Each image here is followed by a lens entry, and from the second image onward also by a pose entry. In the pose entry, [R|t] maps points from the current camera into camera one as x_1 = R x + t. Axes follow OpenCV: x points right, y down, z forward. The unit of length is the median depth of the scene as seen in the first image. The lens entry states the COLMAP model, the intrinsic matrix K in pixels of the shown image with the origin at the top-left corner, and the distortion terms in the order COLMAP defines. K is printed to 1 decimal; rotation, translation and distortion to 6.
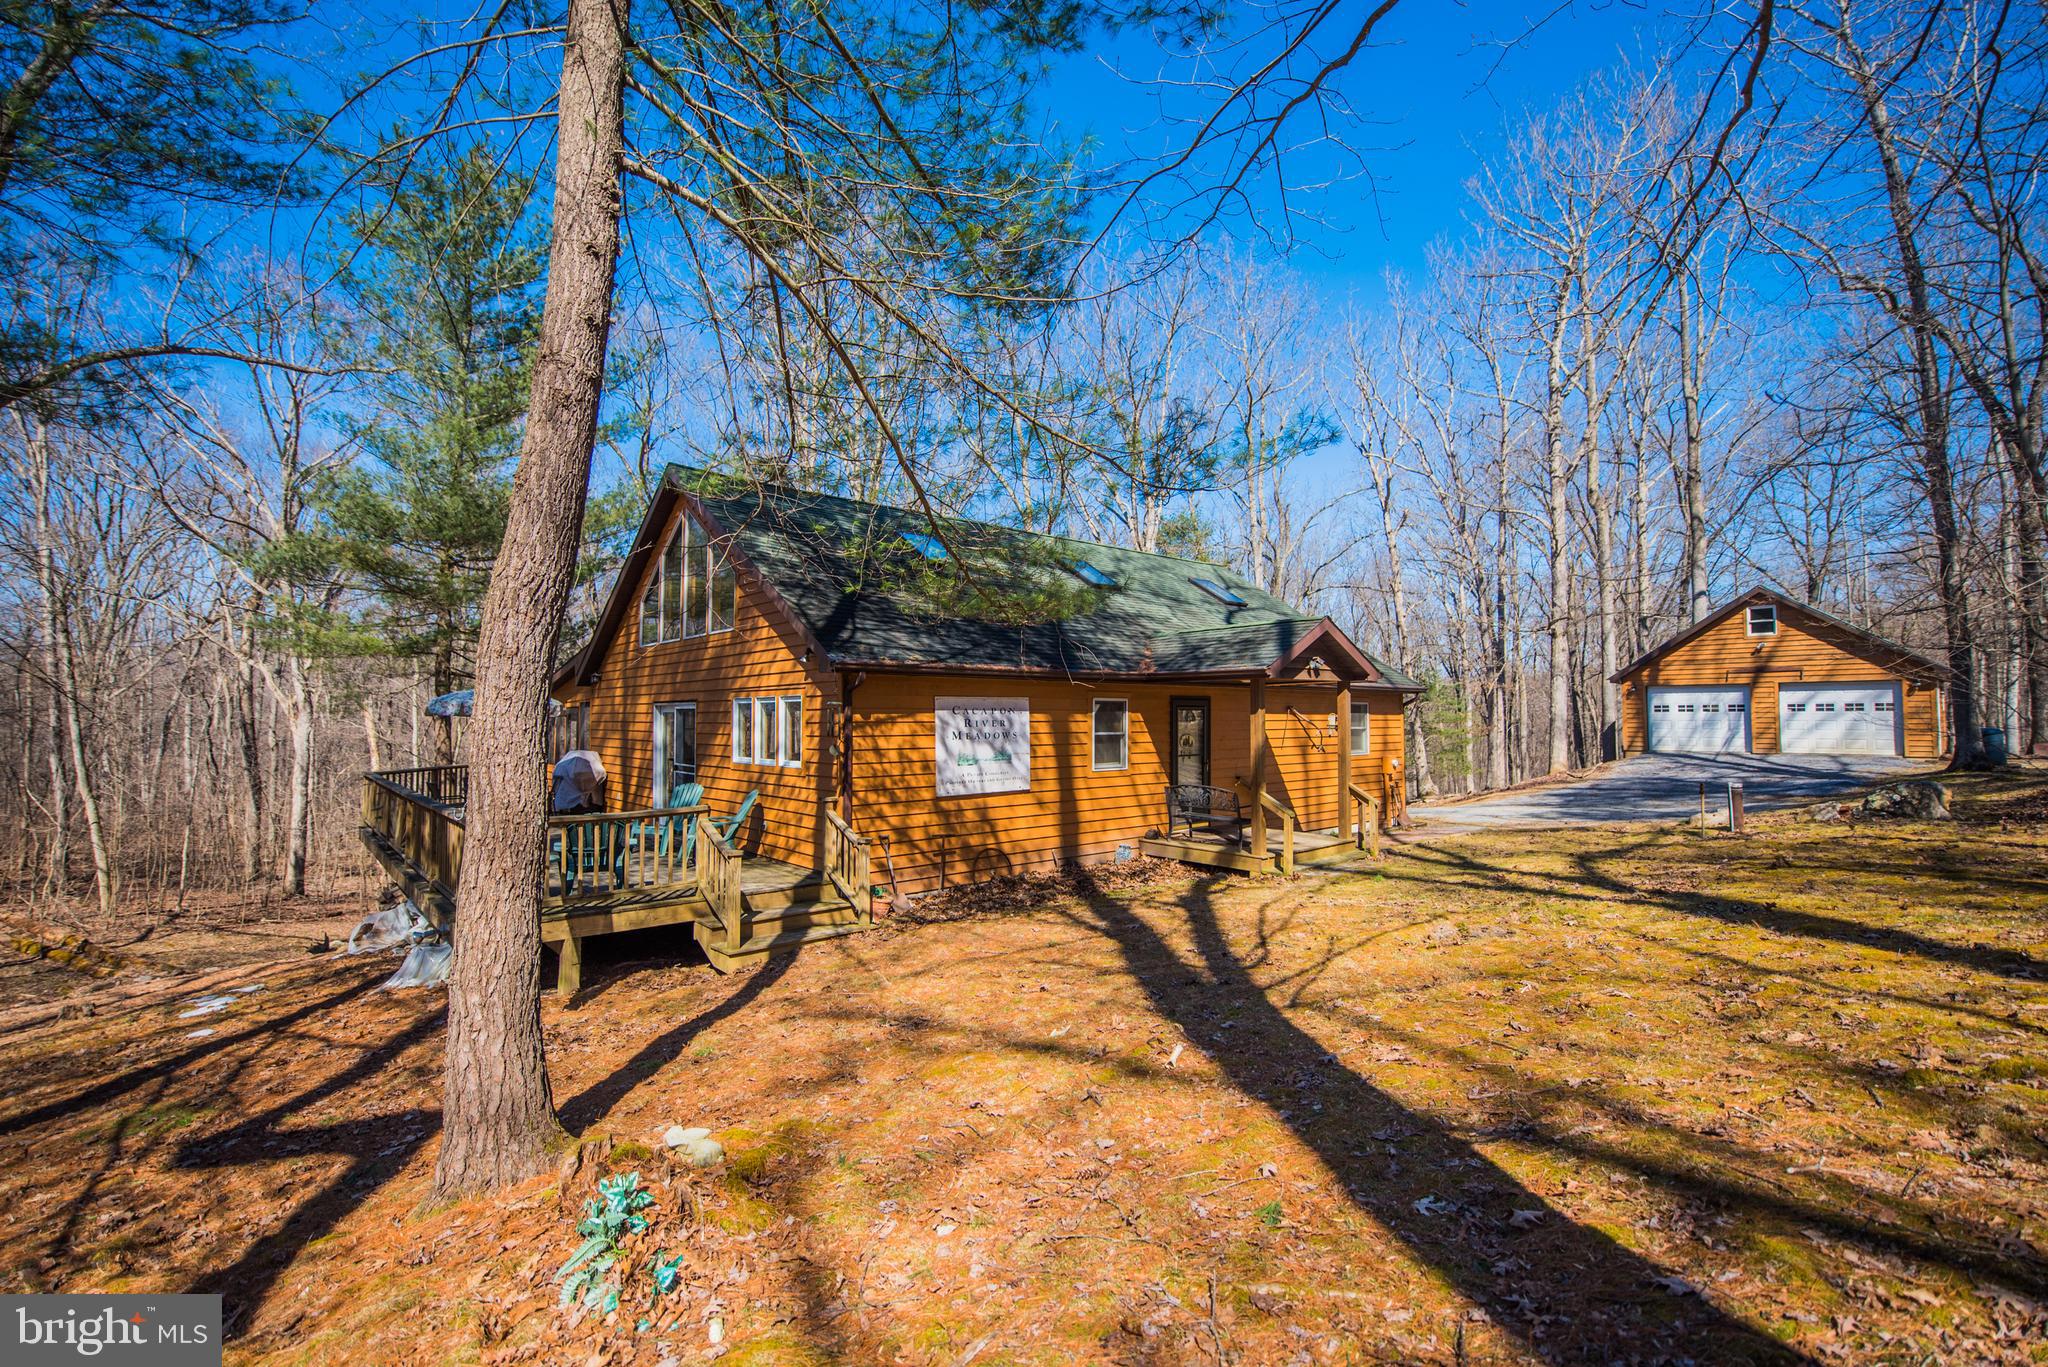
lens RADIAL K [[915.2, 0, 1021.4], [0, 915.2, 688.6], [0, 0, 1]] dist [-0.001481, -0.000816]
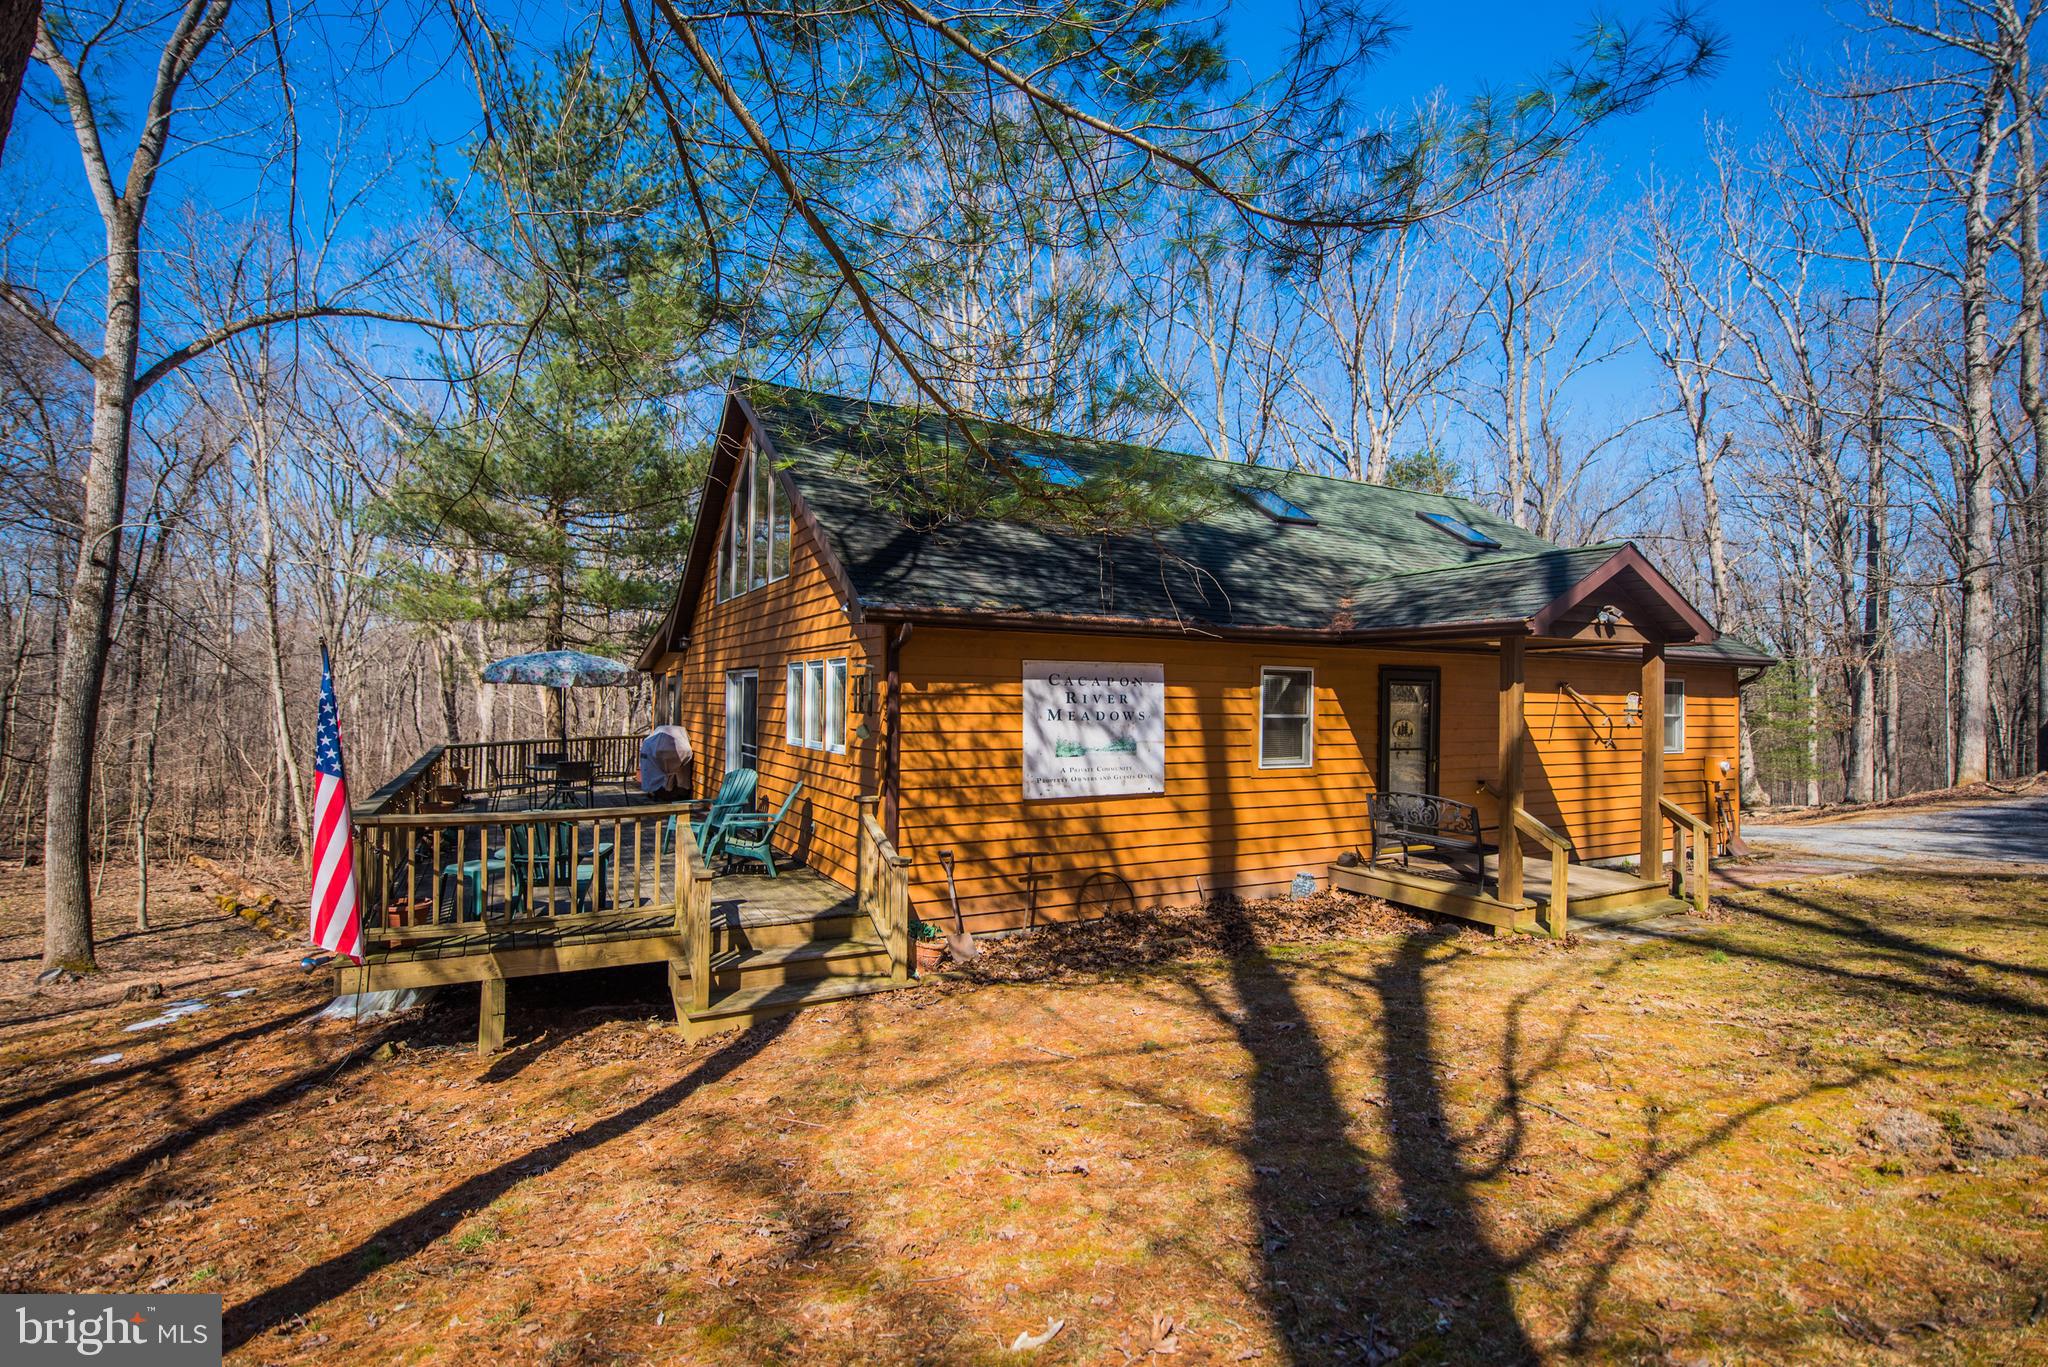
lens RADIAL K [[961.1, 0, 1024.0], [0, 961.1, 683.5], [0, 0, 1]] dist [-0.003604, -0.001212]
pose [[0.975564, 0.009967, -0.219487, 0.059343], [-0.006422, 0.999837, 0.016857, 0.011890], [0.219619, -0.015036, 0.975470, 0.218571]]
